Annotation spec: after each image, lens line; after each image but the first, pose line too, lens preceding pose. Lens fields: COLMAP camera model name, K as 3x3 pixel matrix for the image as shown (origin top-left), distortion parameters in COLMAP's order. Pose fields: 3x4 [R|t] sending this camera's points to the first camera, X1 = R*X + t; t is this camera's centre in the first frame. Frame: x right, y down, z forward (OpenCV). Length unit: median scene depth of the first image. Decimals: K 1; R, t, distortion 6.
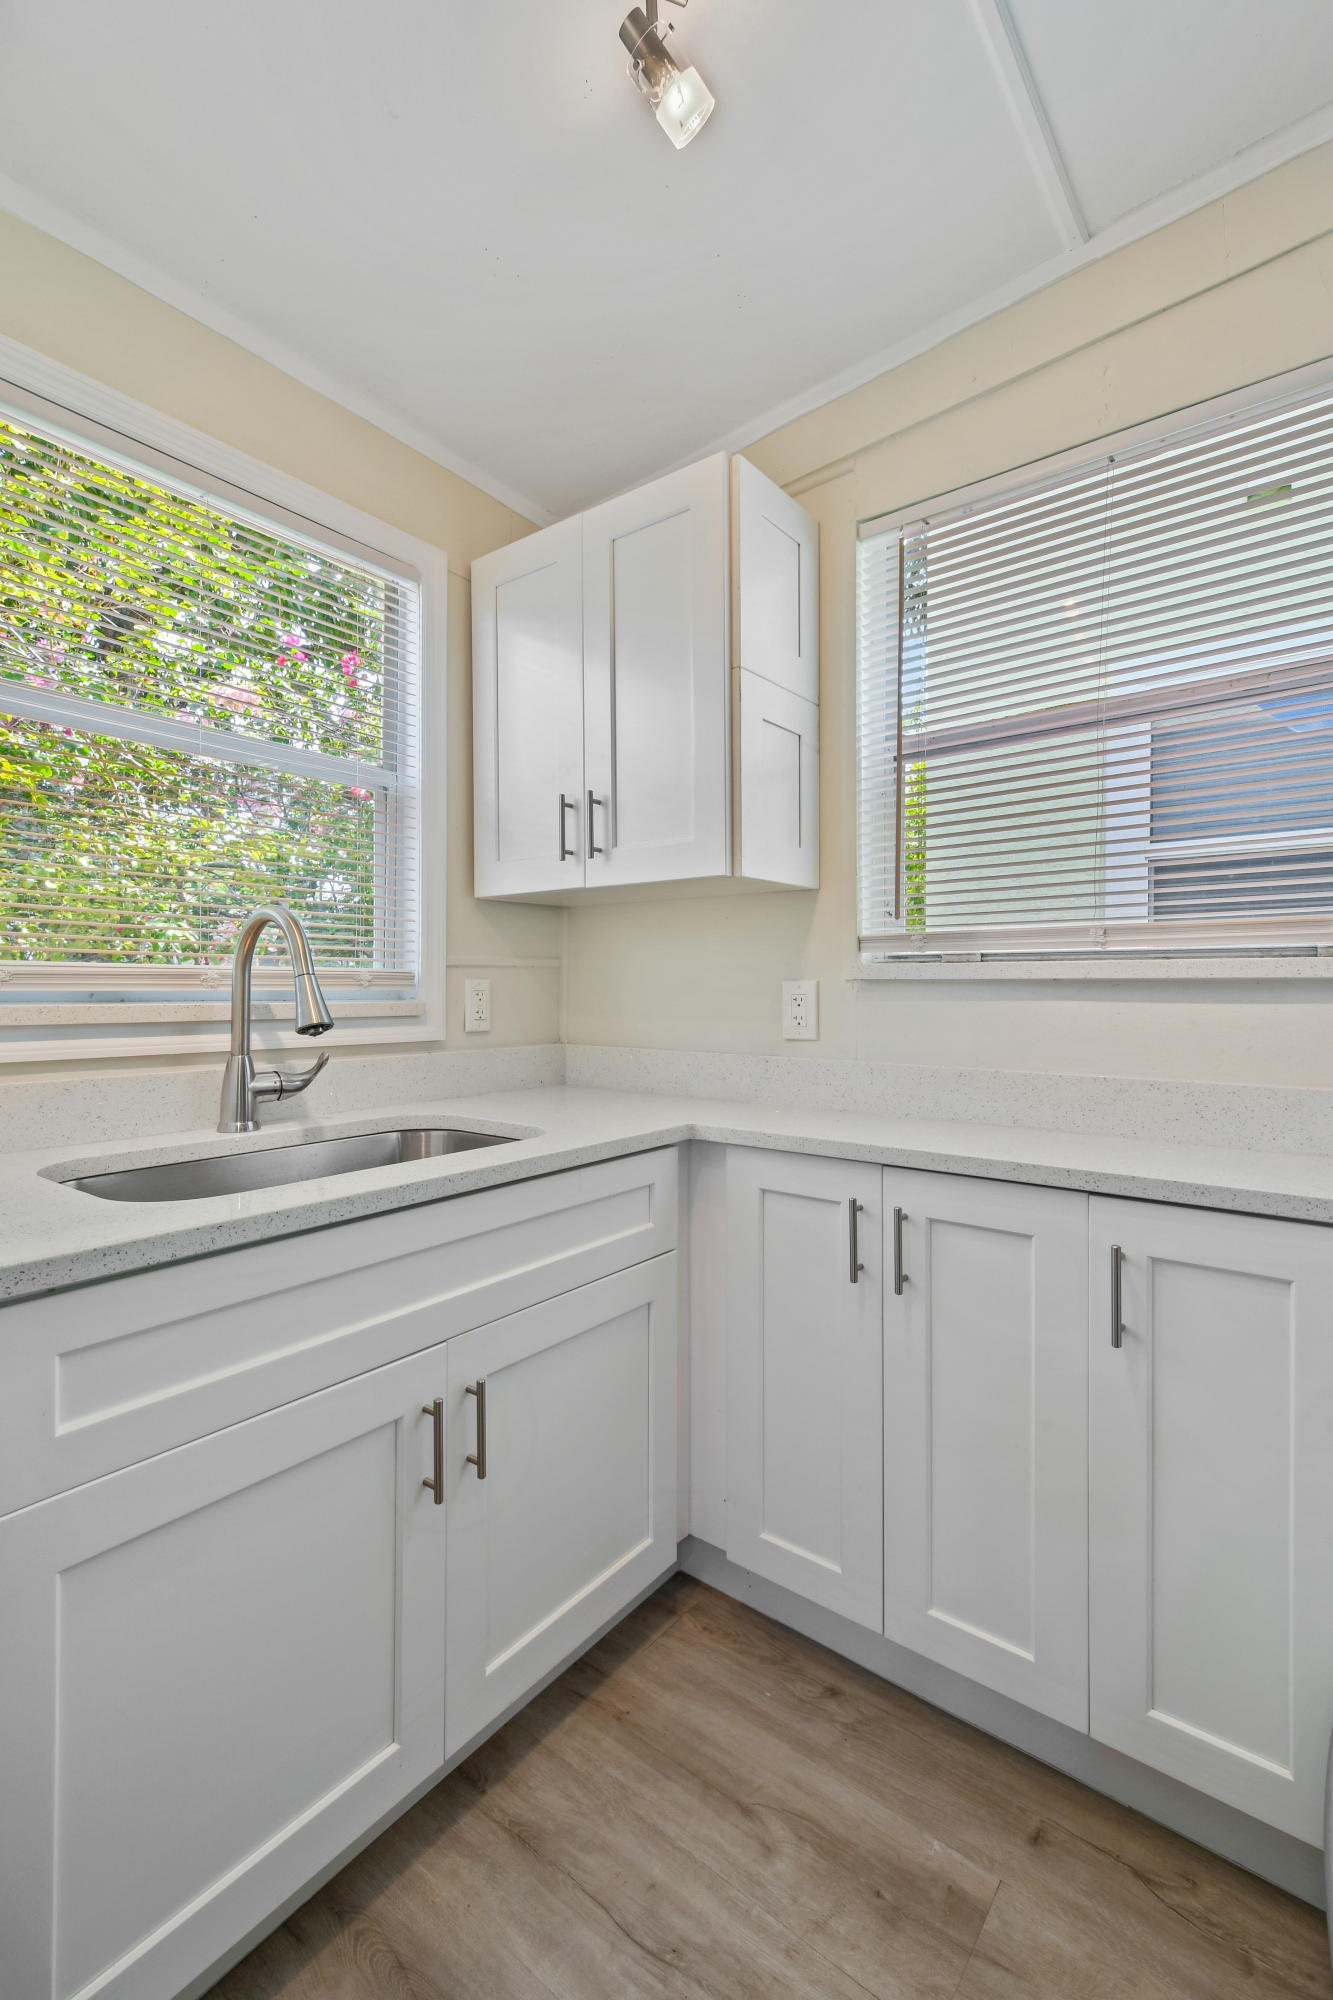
lens RADIAL K [[897.7, 0, 656.8], [0, 897.7, 986.8], [0, 0, 1]] dist [0.008313, -0.000706]
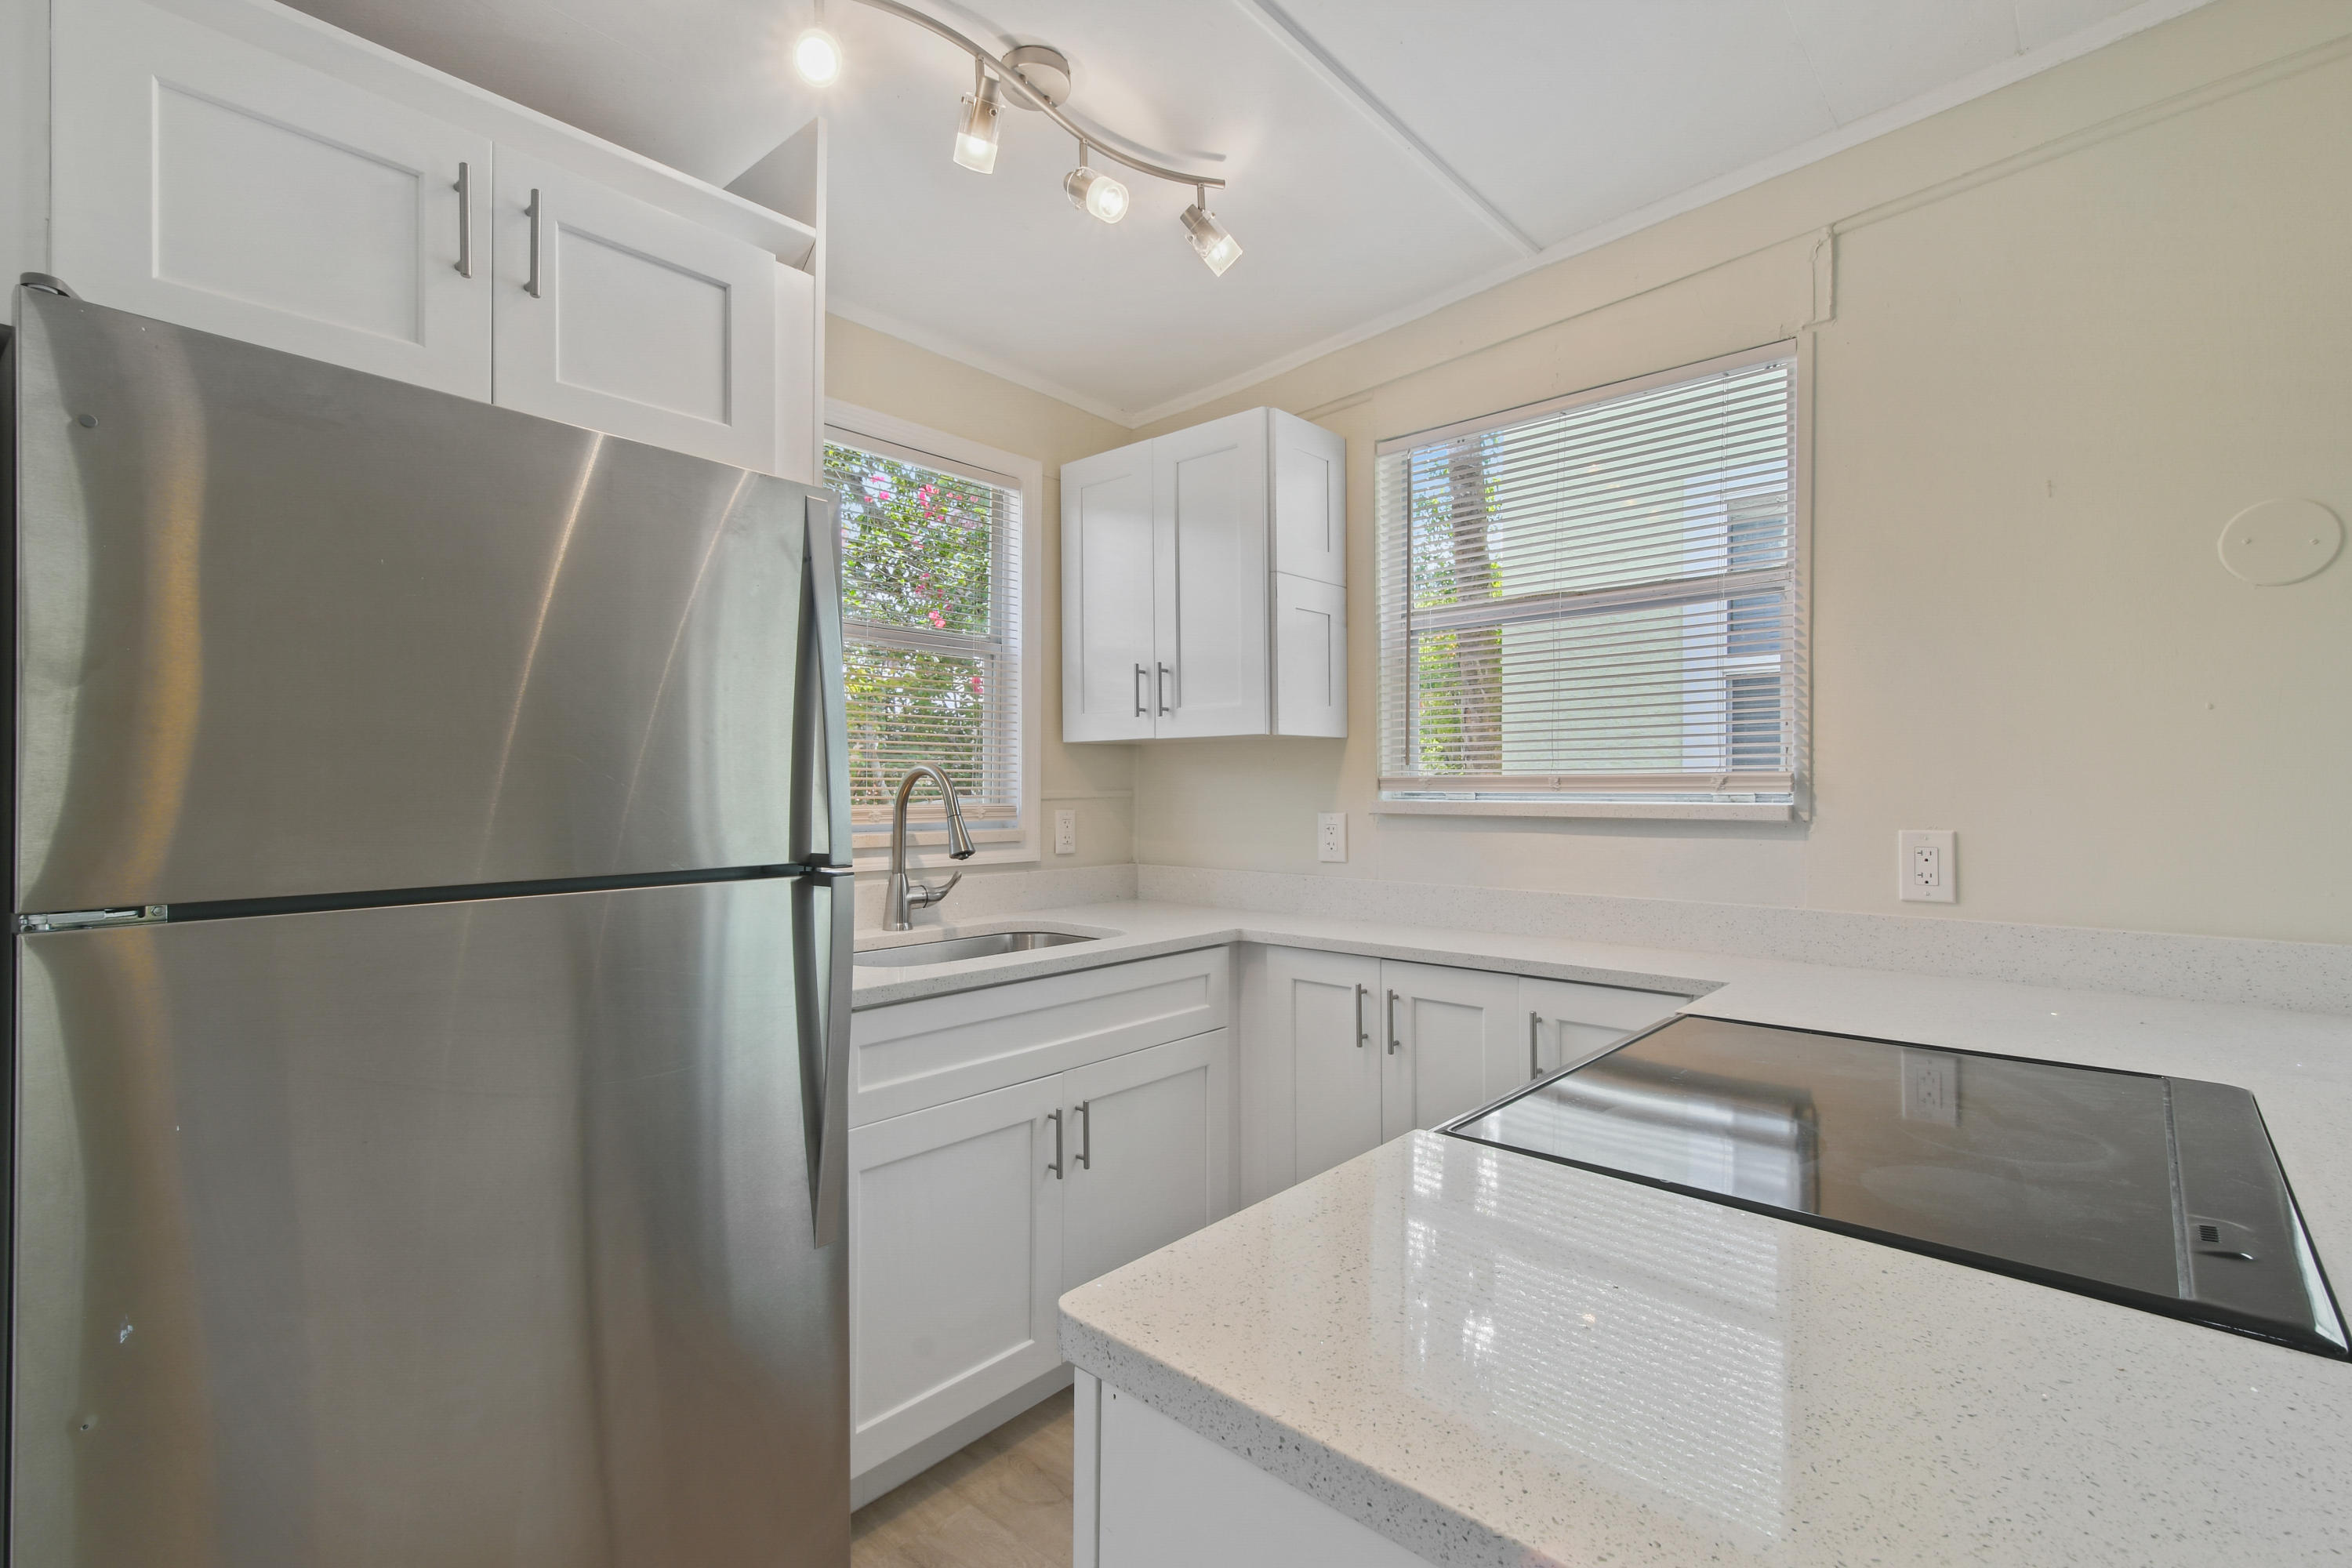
lens RADIAL K [[1055.7, 0, 1155.6], [0, 1055.7, 778.2], [0, 0, 1]] dist [0.008313, -0.000706]
pose [[0.997468, -0.001938, -0.071091, 0.027134], [0.001204, 0.999946, -0.010353, -0.045450], [0.071107, 0.010241, 0.997416, -0.508511]]
